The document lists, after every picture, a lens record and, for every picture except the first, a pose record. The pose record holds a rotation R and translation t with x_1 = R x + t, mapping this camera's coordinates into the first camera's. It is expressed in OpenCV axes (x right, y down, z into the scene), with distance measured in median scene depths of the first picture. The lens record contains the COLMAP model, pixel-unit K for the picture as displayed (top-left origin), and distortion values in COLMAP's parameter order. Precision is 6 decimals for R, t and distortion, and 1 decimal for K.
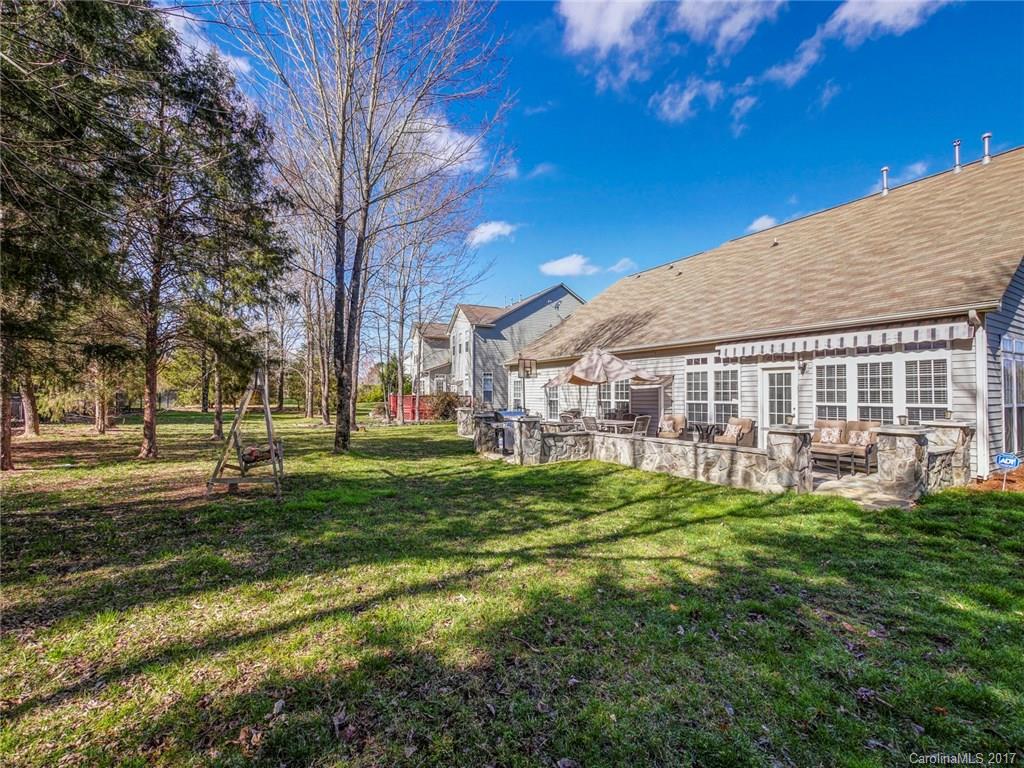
lens RADIAL K [[436.6, 0, 516.8], [0, 436.6, 384.7], [0, 0, 1]] dist [-0.001753, -0.000165]
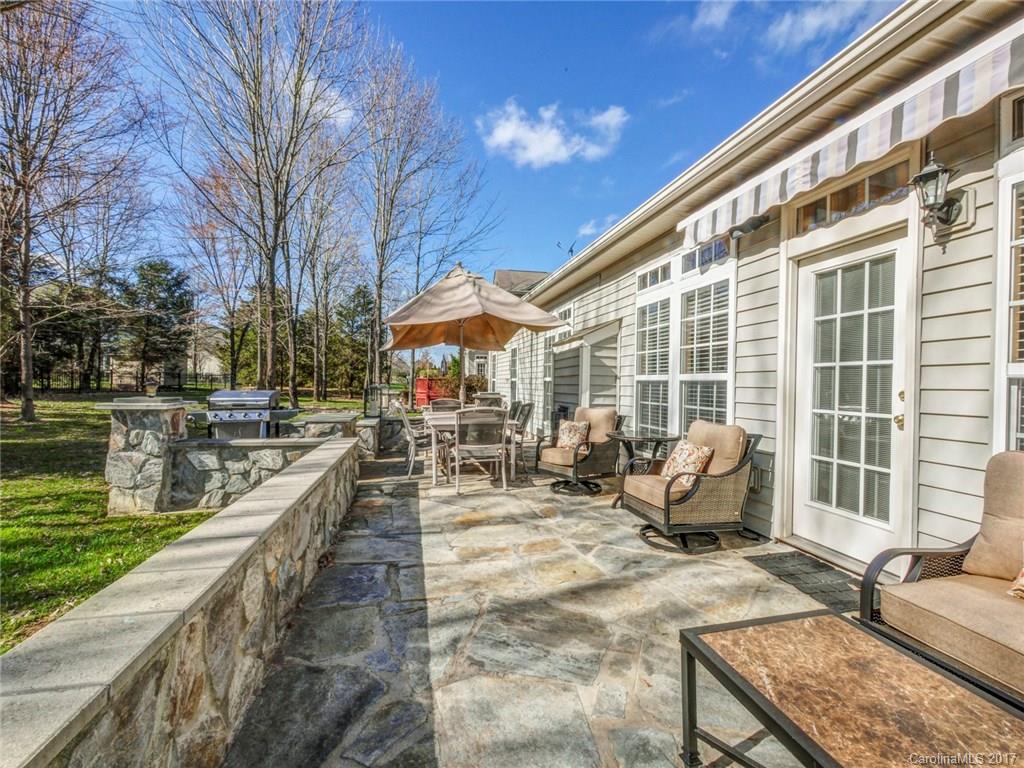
lens RADIAL K [[436.6, 0, 509.2], [0, 436.6, 387.6], [0, 0, 1]] dist [-0.001753, -0.000165]
pose [[0.953157, 0.016275, -0.302037, 0.455423], [-0.006656, 0.999438, 0.032848, 0.040136], [0.302402, -0.029299, 0.952730, 0.637006]]
